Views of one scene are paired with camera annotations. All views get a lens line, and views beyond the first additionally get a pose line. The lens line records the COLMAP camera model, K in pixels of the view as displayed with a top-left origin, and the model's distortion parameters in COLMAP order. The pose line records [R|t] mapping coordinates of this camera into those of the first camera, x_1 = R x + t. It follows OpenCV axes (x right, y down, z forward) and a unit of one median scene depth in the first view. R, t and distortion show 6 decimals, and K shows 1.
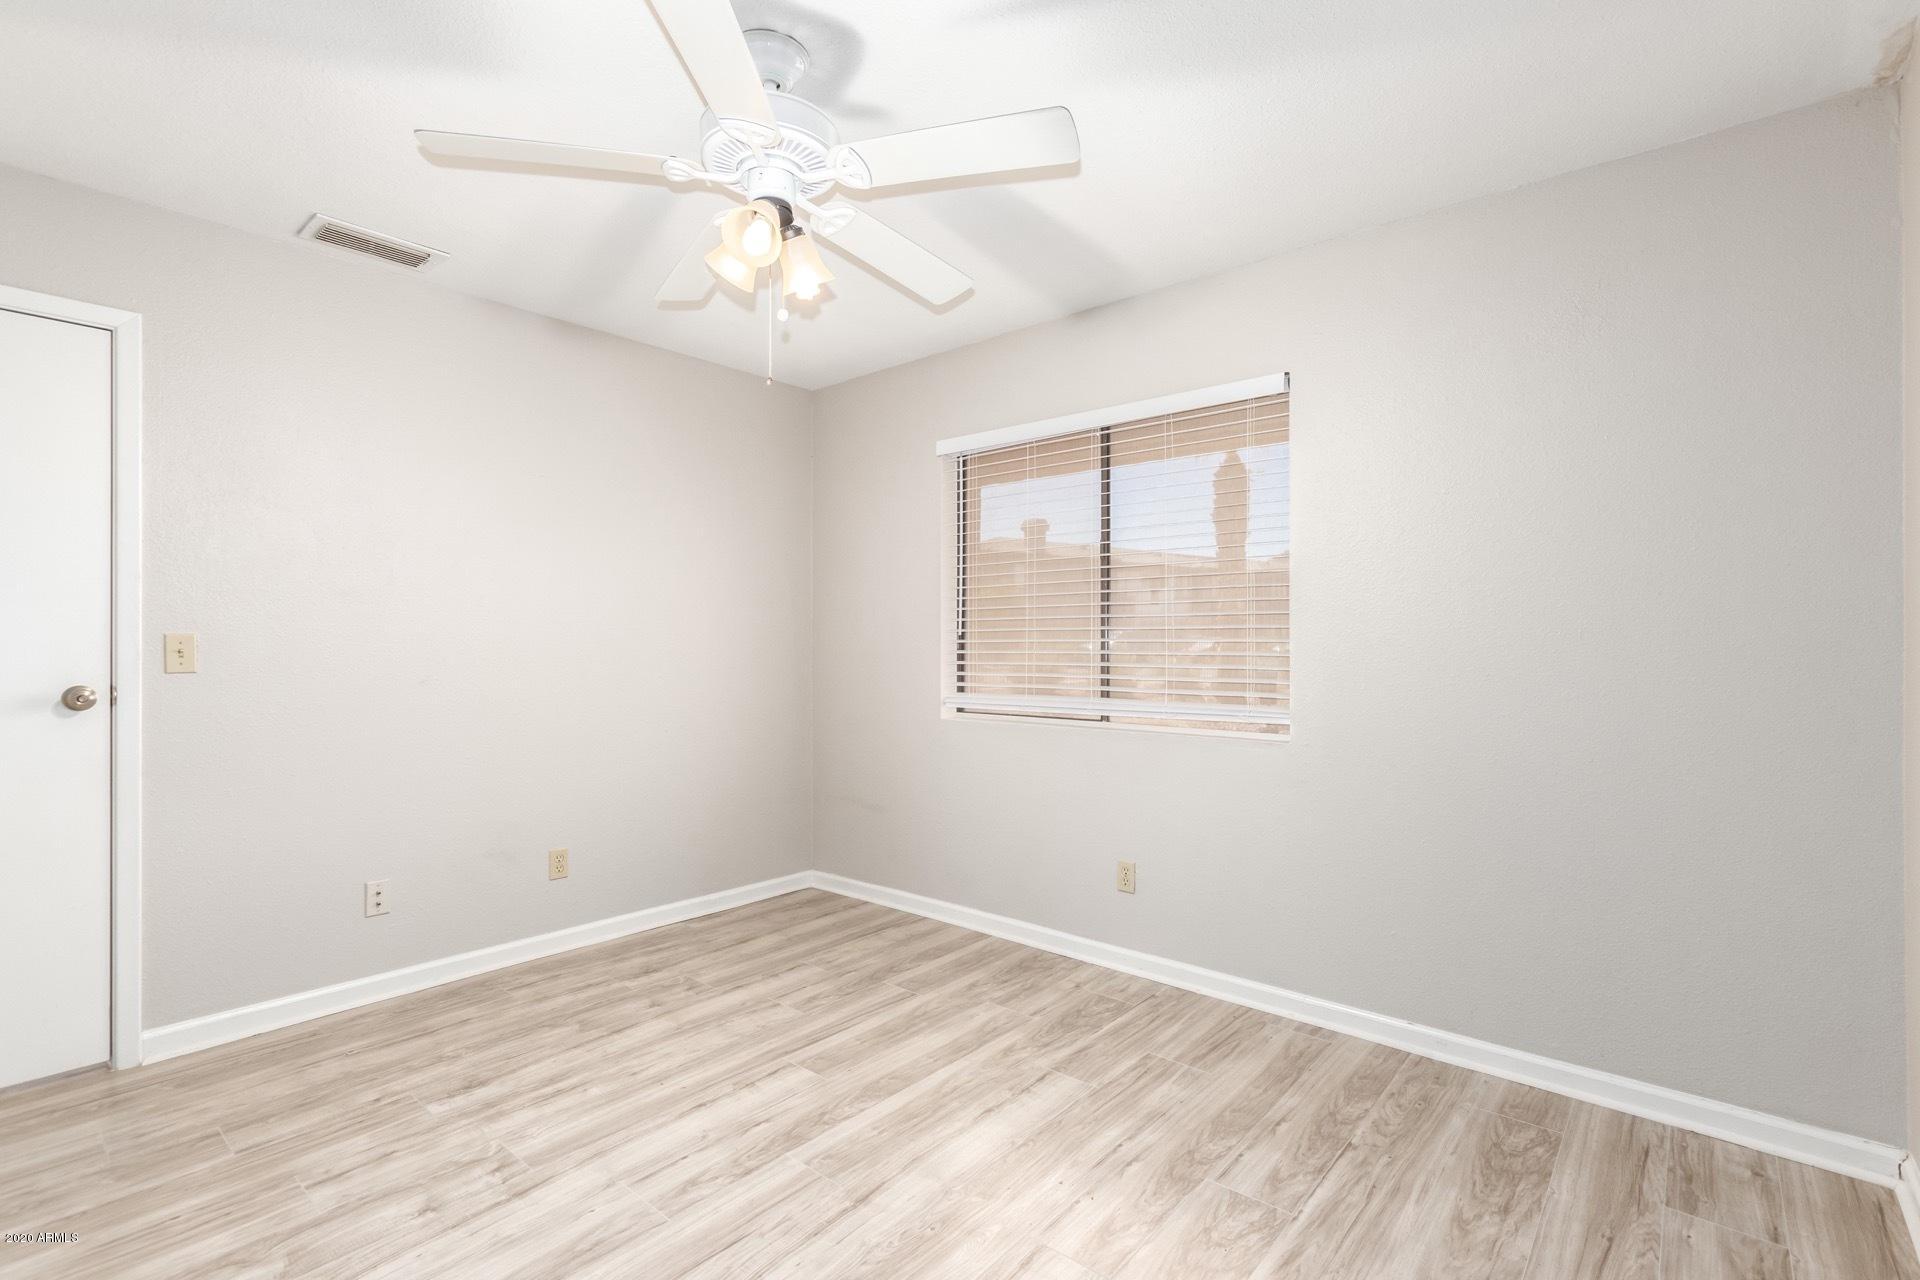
lens RADIAL K [[871.3, 0, 960.3], [0, 871.3, 659.7], [0, 0, 1]] dist [0.001652, 0.000001]
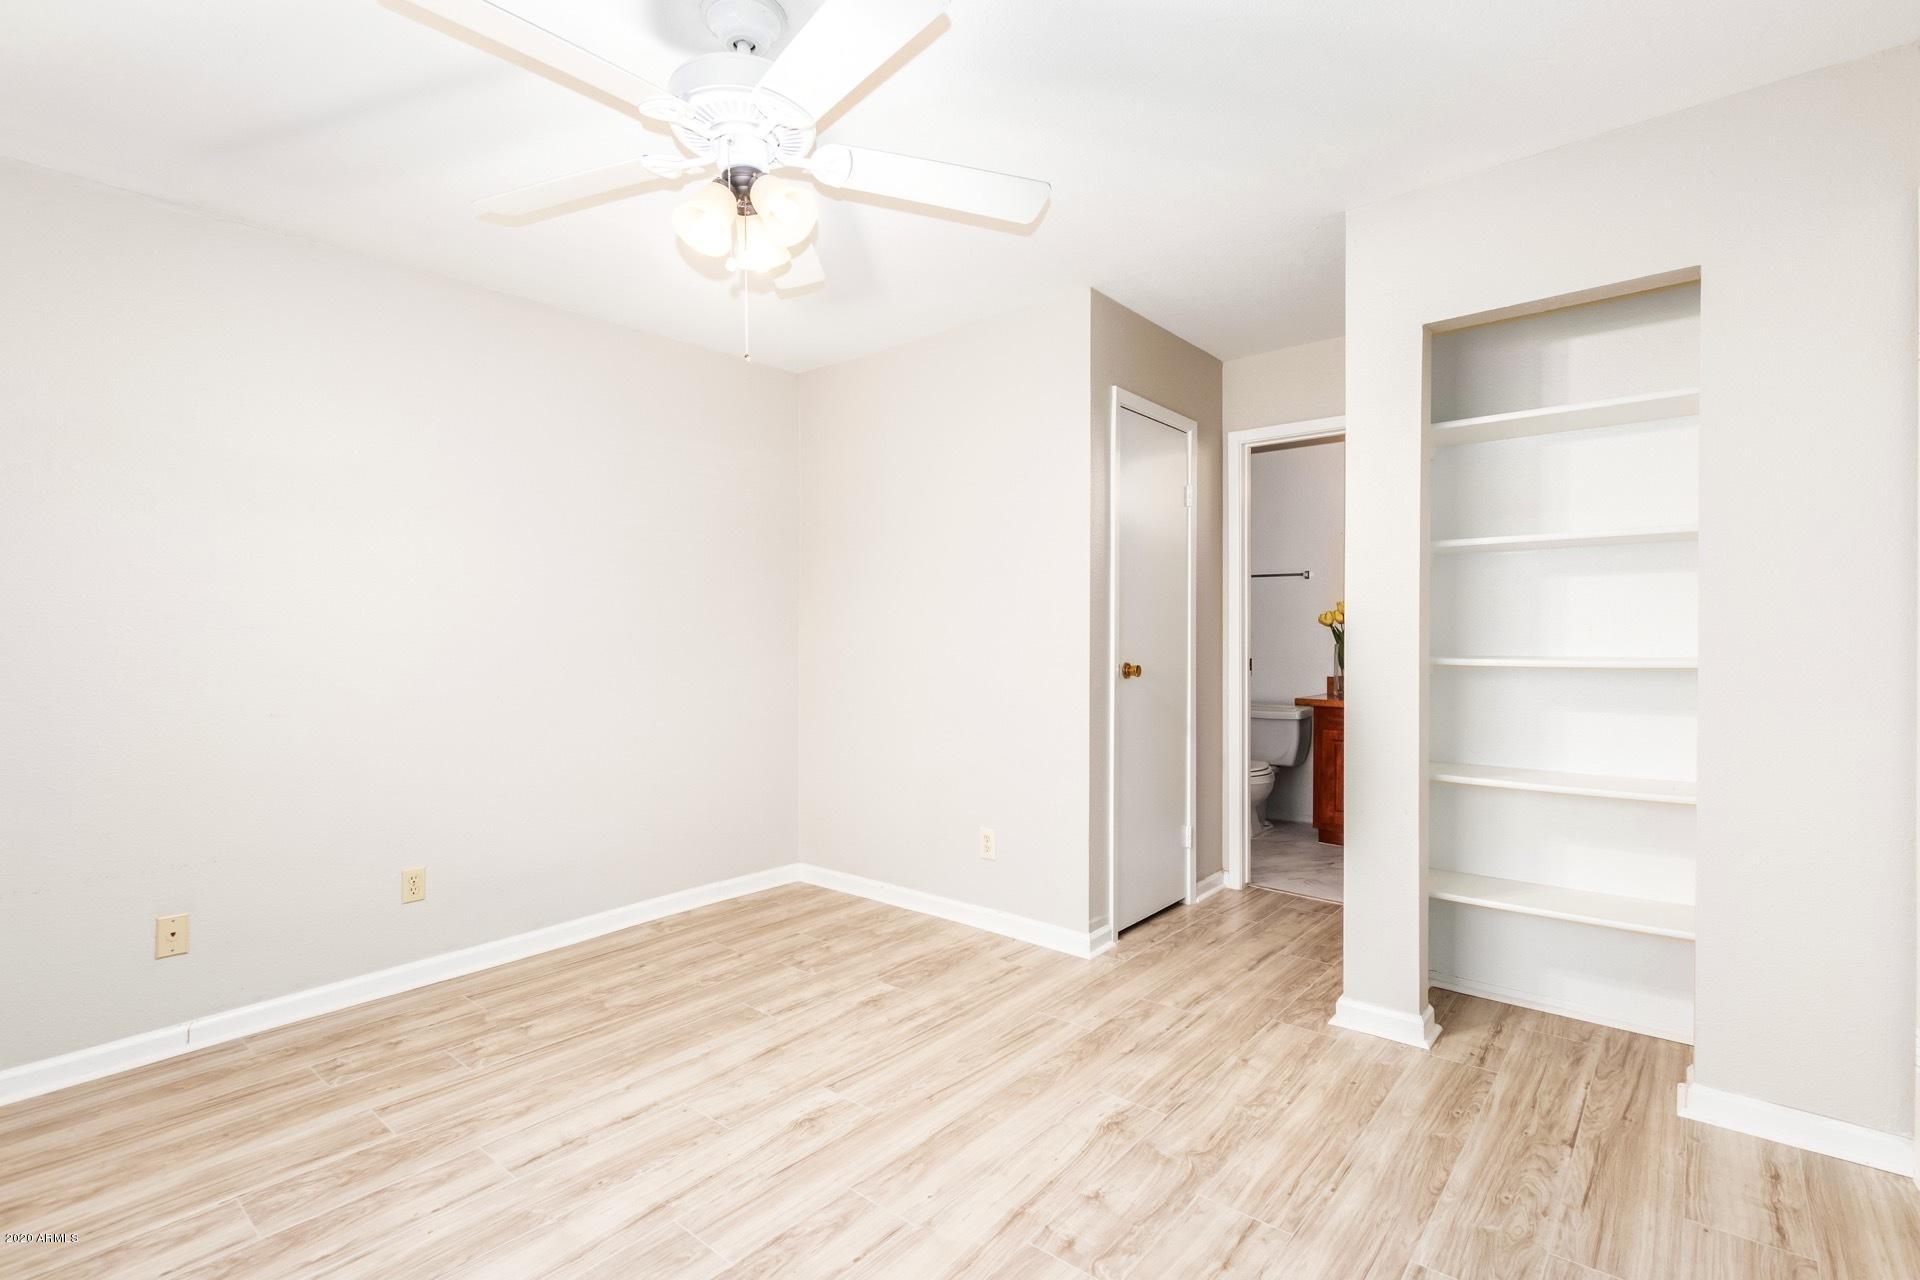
lens RADIAL K [[898.4, 0, 960.4], [0, 898.4, 613.0], [0, 0, 1]] dist [0.000311, -0.000946]
pose [[-0.999949, 0.005812, -0.008233, -0.374121], [0.005842, 0.999976, -0.003646, -0.030922], [0.008211, -0.003694, -0.999959, 1.685368]]
